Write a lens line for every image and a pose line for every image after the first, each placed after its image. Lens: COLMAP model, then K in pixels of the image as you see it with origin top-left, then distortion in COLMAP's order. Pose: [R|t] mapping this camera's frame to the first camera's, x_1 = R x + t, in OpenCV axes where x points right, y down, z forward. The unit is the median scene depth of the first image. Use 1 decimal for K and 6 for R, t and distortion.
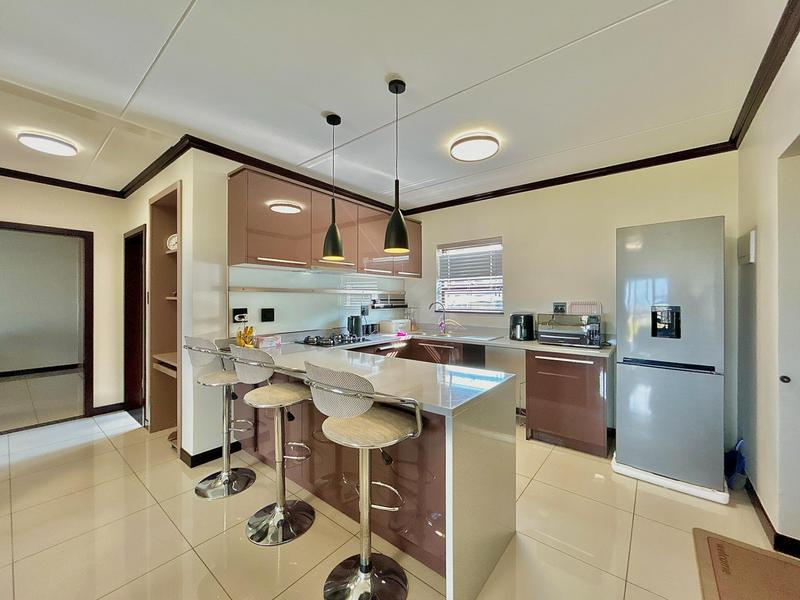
lens RADIAL K [[321.1, 0, 400.0], [0, 321.1, 300.0], [0, 0, 1]] dist [-0.000622, 0.000009]
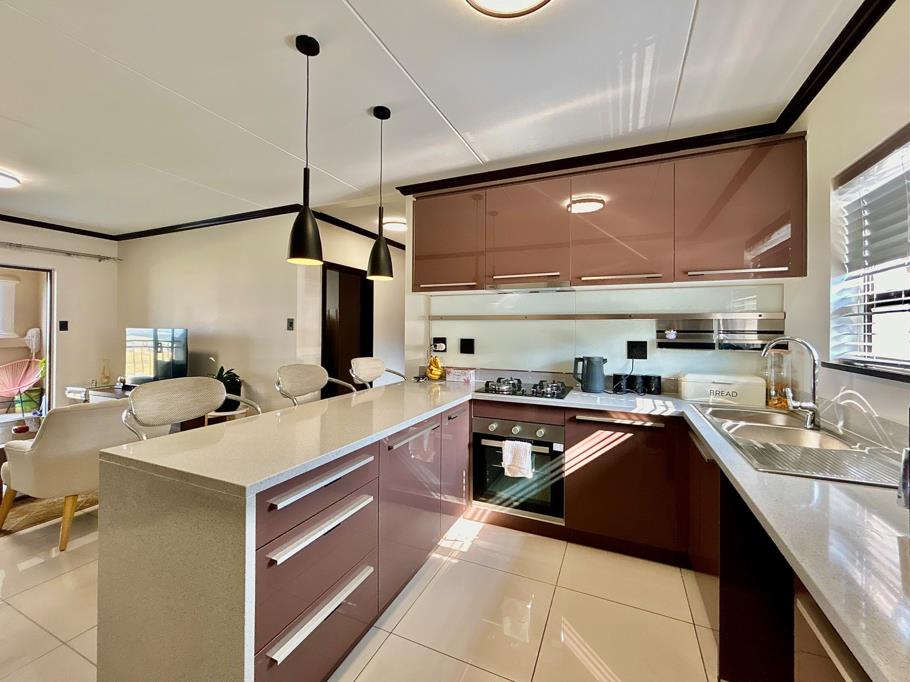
lens RADIAL K [[363.2, 0, 469.9], [0, 363.2, 325.5], [0, 0, 1]] dist [-0.000697, -0.000085]
pose [[0.282357, -0.004683, -0.959298, 0.509826], [-0.007534, 0.999946, -0.007099, -0.003406], [0.959280, 0.009232, 0.282307, 0.658843]]
